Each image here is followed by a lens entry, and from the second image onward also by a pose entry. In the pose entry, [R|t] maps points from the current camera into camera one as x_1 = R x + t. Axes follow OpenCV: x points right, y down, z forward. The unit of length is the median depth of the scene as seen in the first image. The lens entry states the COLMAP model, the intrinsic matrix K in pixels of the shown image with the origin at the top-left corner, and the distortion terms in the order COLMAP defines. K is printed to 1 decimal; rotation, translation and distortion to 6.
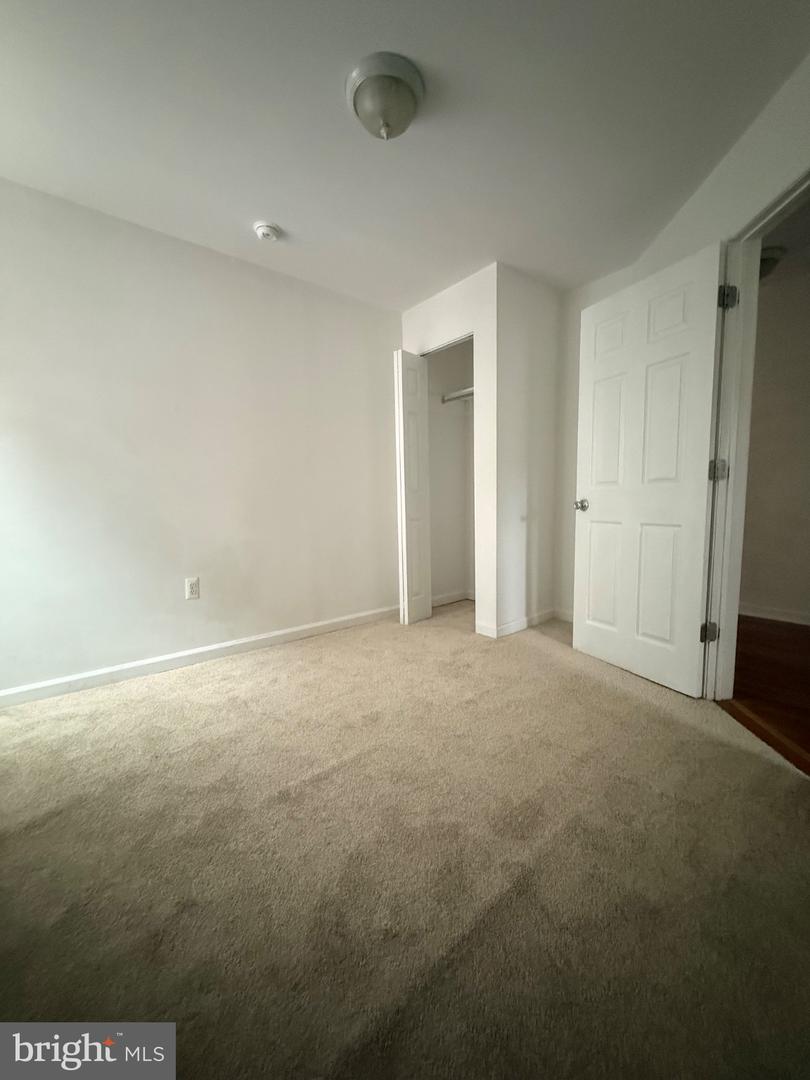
lens RADIAL K [[429.6, 0, 405.2], [0, 429.6, 542.5], [0, 0, 1]] dist [-0.001580, -0.000238]
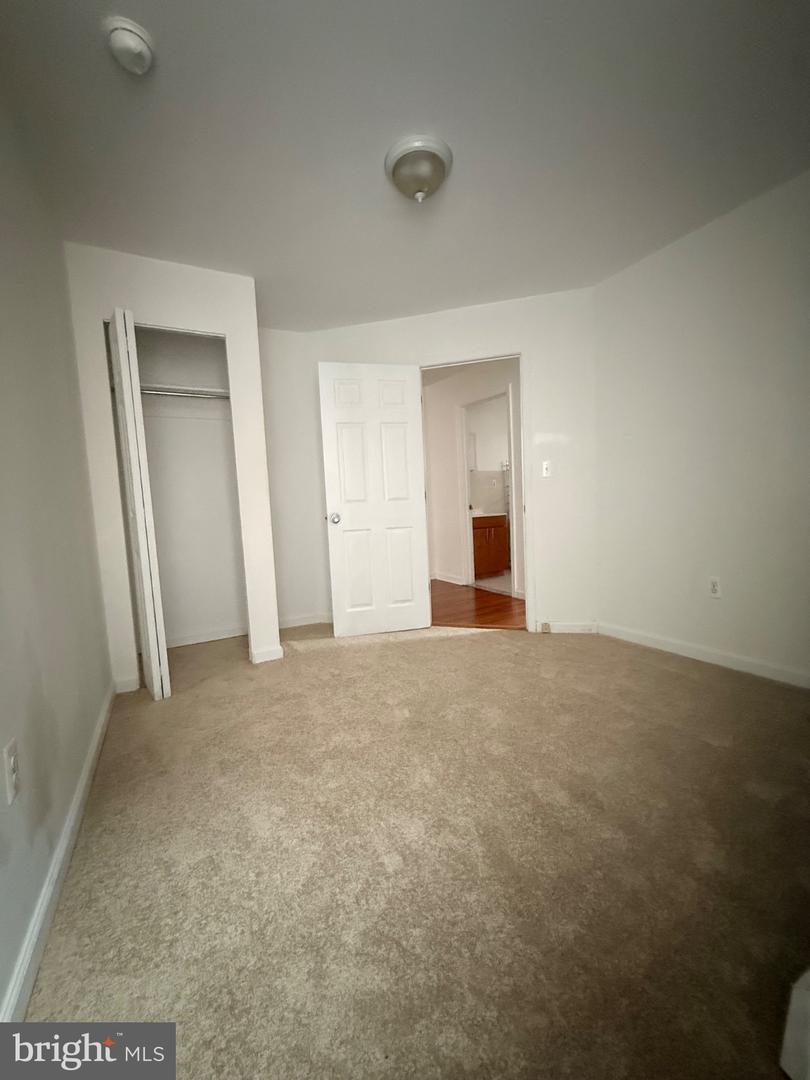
lens RADIAL K [[429.6, 0, 405.2], [0, 429.6, 542.5], [0, 0, 1]] dist [-0.001580, -0.000238]
pose [[0.182303, -0.083261, 0.979711, -0.789429], [0.138542, 0.988643, 0.058240, -0.065466], [-0.973433, 0.125113, 0.191767, 0.580107]]
